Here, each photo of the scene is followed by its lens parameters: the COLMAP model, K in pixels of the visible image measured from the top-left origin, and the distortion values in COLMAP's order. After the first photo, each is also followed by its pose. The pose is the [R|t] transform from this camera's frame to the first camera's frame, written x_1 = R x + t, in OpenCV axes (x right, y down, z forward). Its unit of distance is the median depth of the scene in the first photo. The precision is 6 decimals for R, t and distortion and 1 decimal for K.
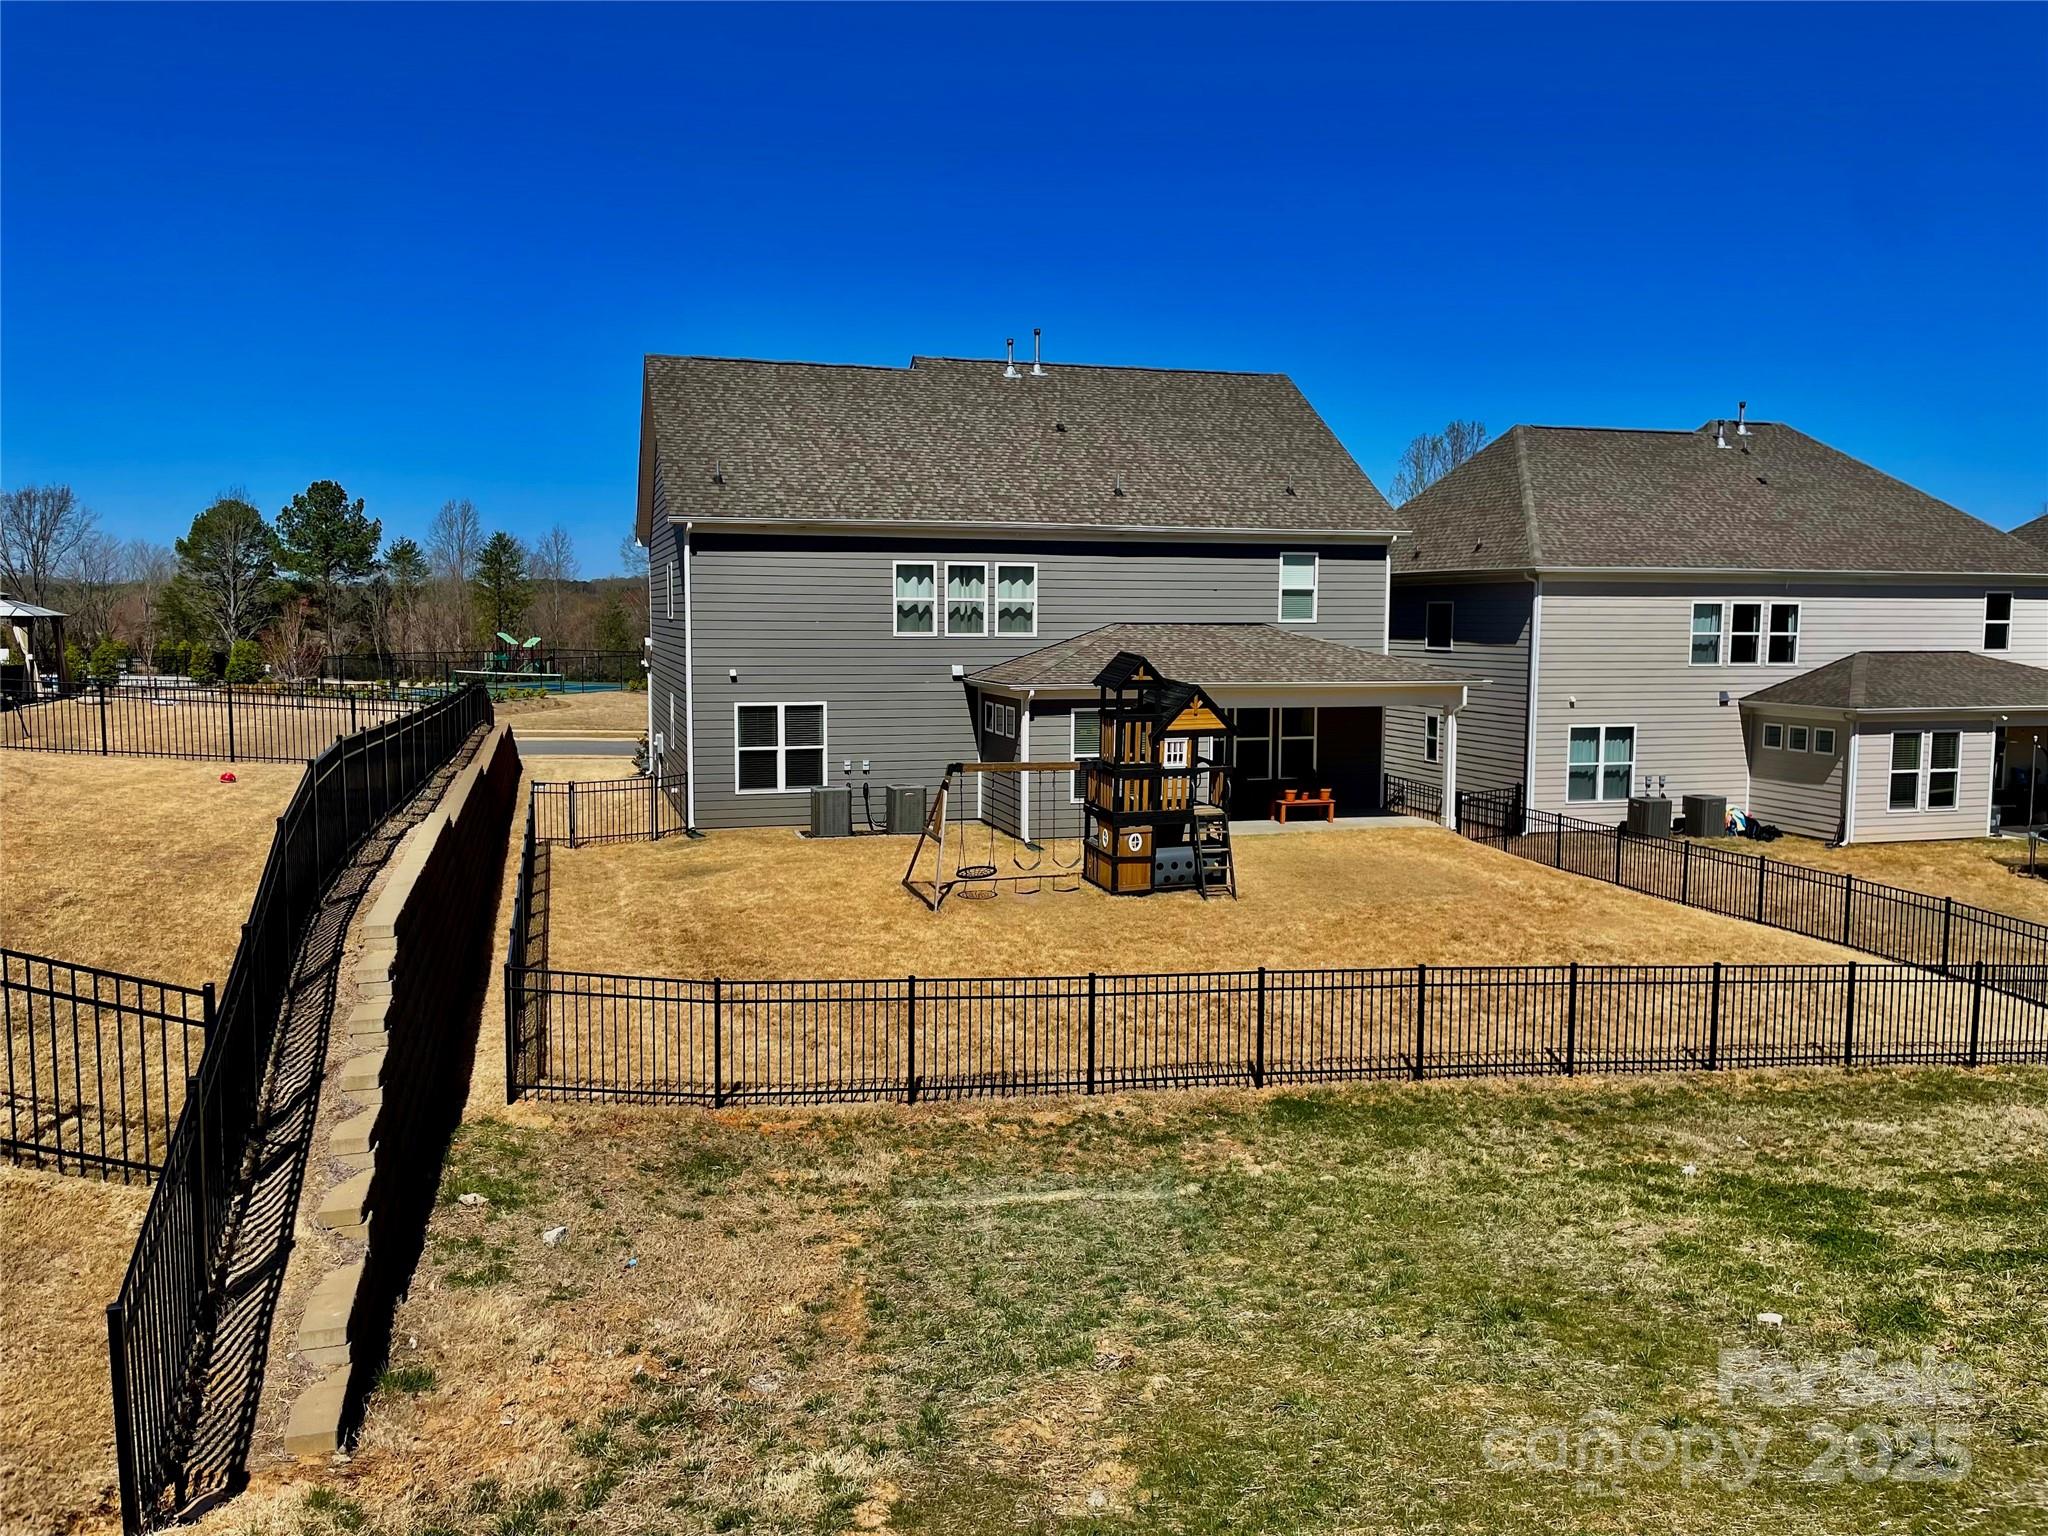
lens RADIAL K [[1556.7, 0, 1020.6], [0, 1556.7, 773.8], [0, 0, 1]] dist [0.025964, -0.002095]
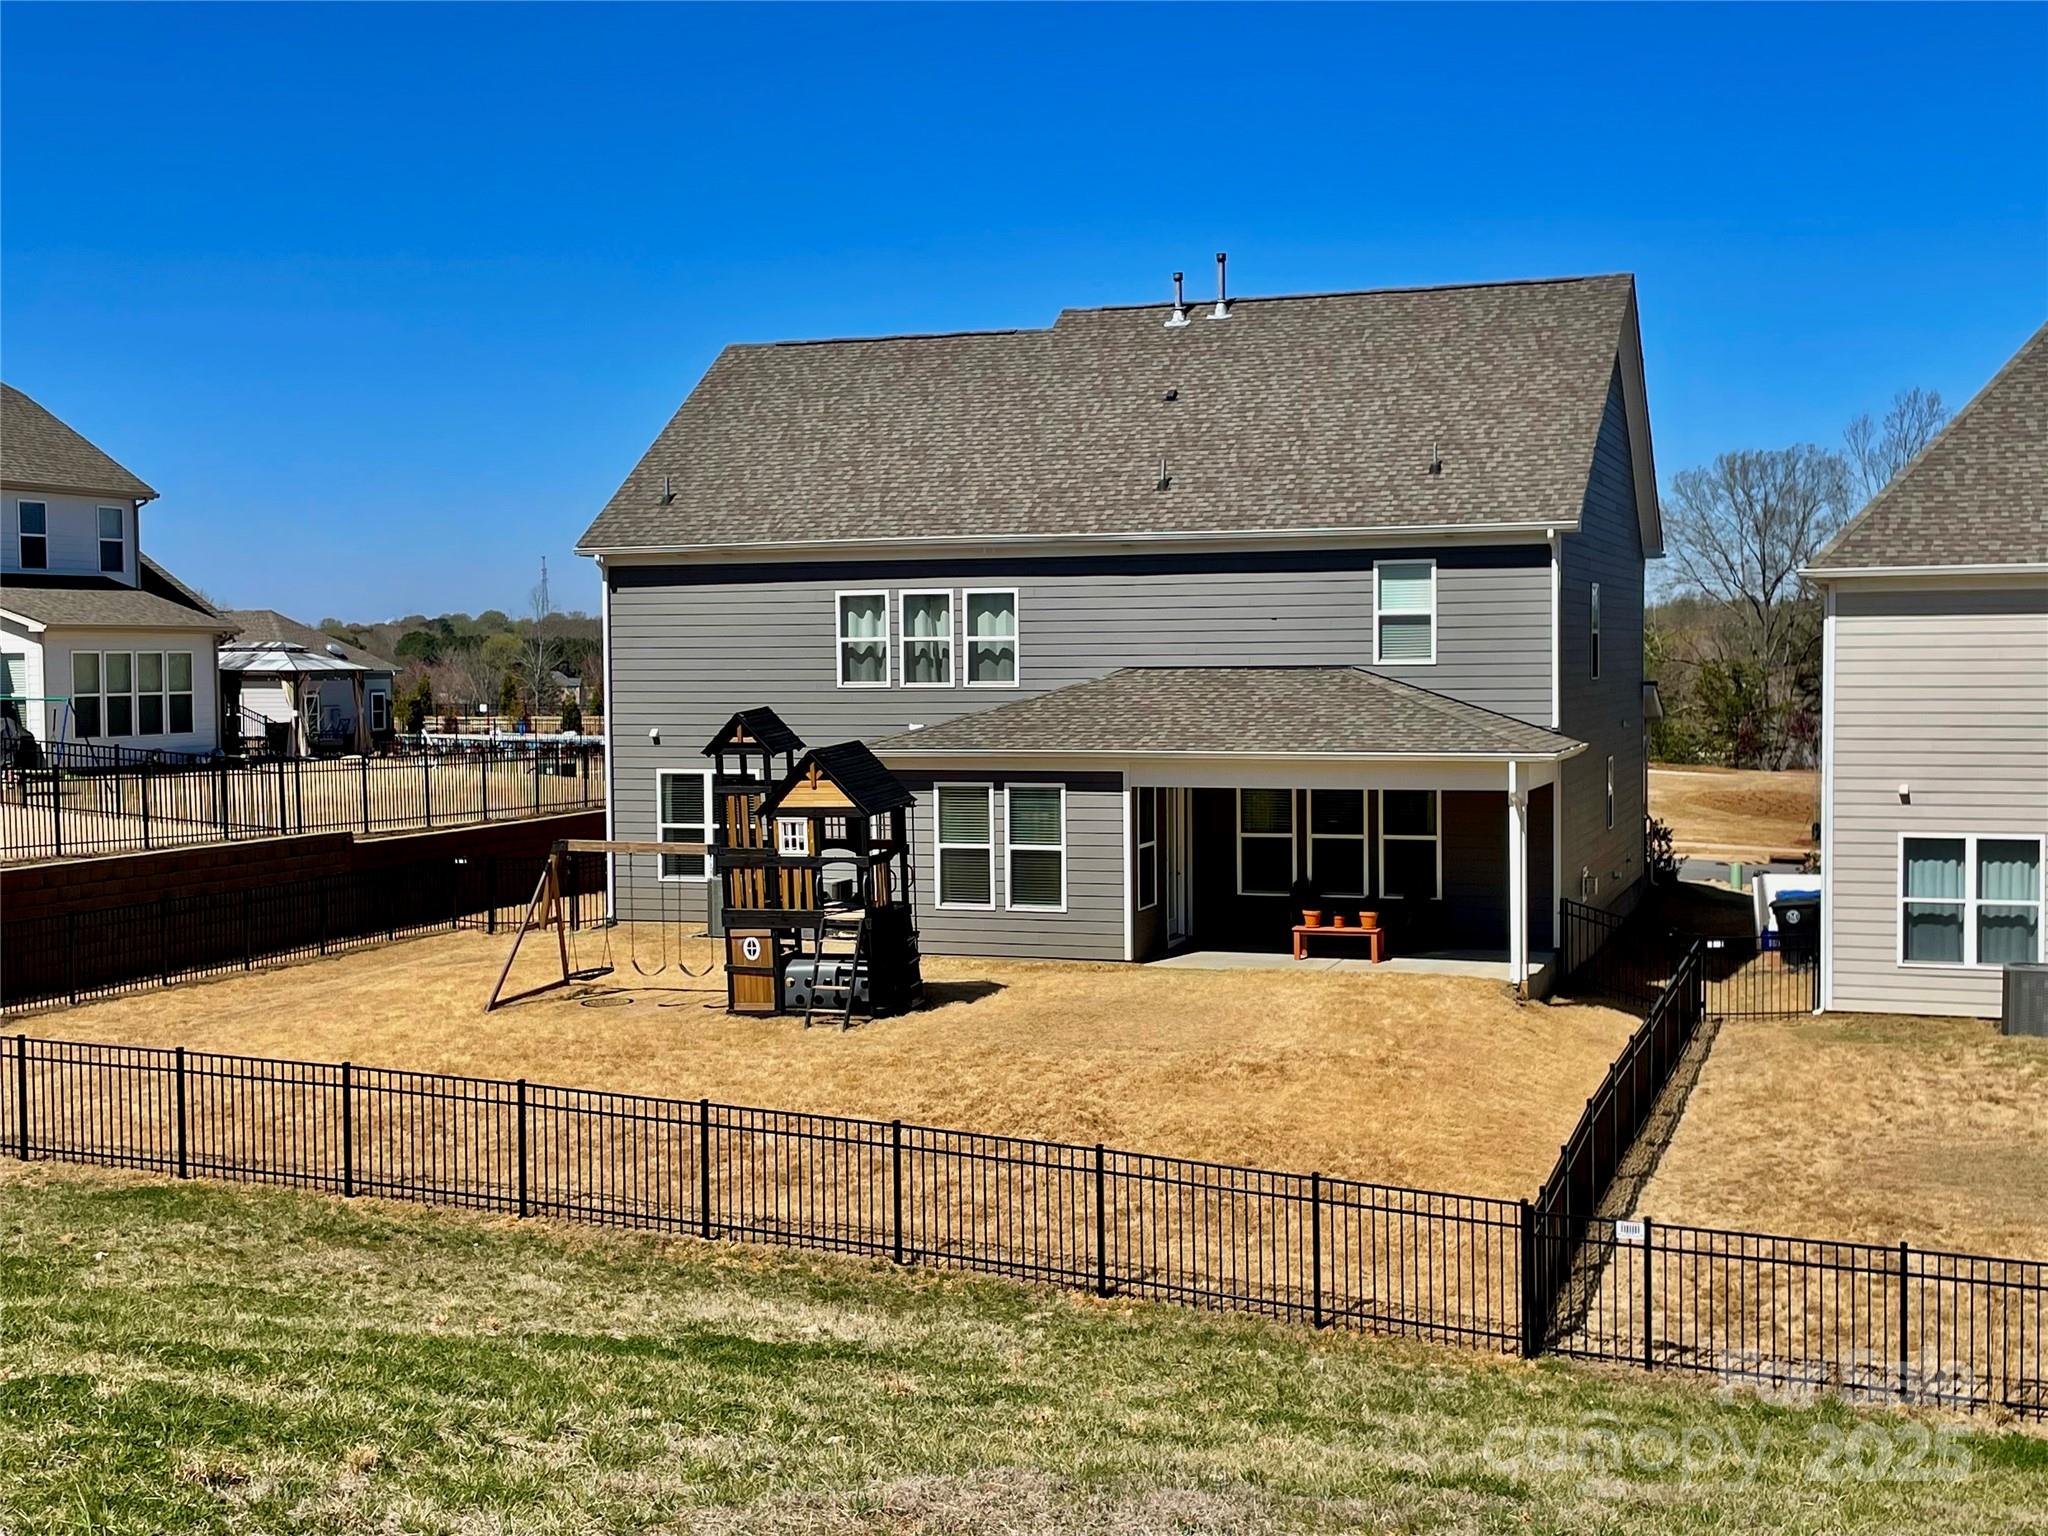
lens RADIAL K [[2547.3, 0, 1024.1], [0, 2547.3, 763.7], [0, 0, 1]] dist [0.034596, 0.000000]
pose [[0.809058, 0.014219, -0.587557, 0.727765], [-0.046960, 0.998075, -0.040510, -0.002837], [0.585850, 0.060366, 0.808168, 0.026079]]
